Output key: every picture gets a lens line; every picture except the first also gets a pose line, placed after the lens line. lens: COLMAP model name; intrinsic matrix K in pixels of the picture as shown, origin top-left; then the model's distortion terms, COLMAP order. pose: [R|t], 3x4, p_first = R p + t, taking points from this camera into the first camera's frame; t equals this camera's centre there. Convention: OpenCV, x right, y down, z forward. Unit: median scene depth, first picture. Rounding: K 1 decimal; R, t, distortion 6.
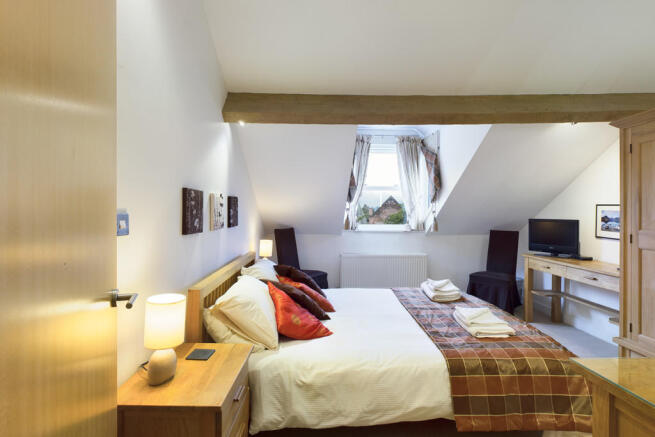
lens RADIAL K [[331.2, 0, 325.5], [0, 331.2, 213.3], [0, 0, 1]] dist [-0.000958, 0.000095]
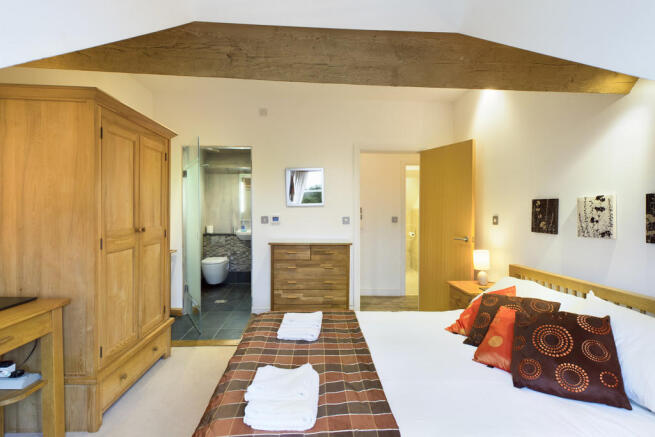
lens RADIAL K [[331.2, 0, 330.5], [0, 331.2, 216.5], [0, 0, 1]] dist [-0.000958, 0.000095]
pose [[-0.998717, -0.011726, -0.049261, 0.458443], [-0.012635, 0.999755, 0.018188, -0.014924], [0.049035, 0.018787, -0.998620, 2.082119]]
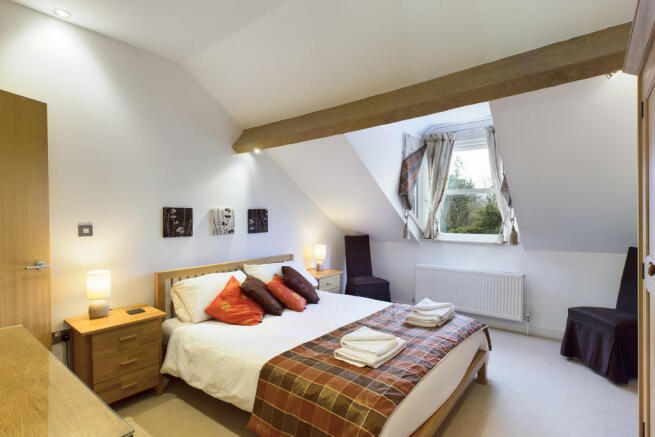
lens RADIAL K [[331.2, 0, 324.0], [0, 331.2, 221.5], [0, 0, 1]] dist [-0.000958, 0.000095]
pose [[0.767413, 0.003204, -0.641145, 0.988117], [0.003649, 0.999949, 0.009364, -0.018236], [0.641142, -0.009526, 0.767363, 0.257140]]
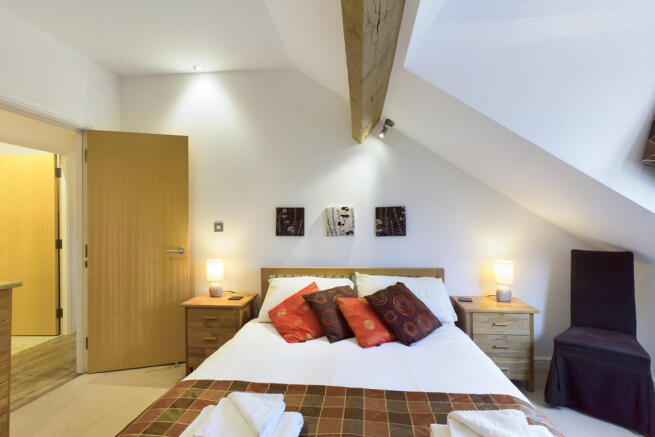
lens RADIAL K [[331.2, 0, 327.1], [0, 331.2, 217.9], [0, 0, 1]] dist [-0.000958, 0.000095]
pose [[-0.119665, -0.012039, -0.992741, 1.029564], [-0.001906, 0.999927, -0.011897, -0.004518], [0.992813, 0.000469, -0.119679, 1.257811]]
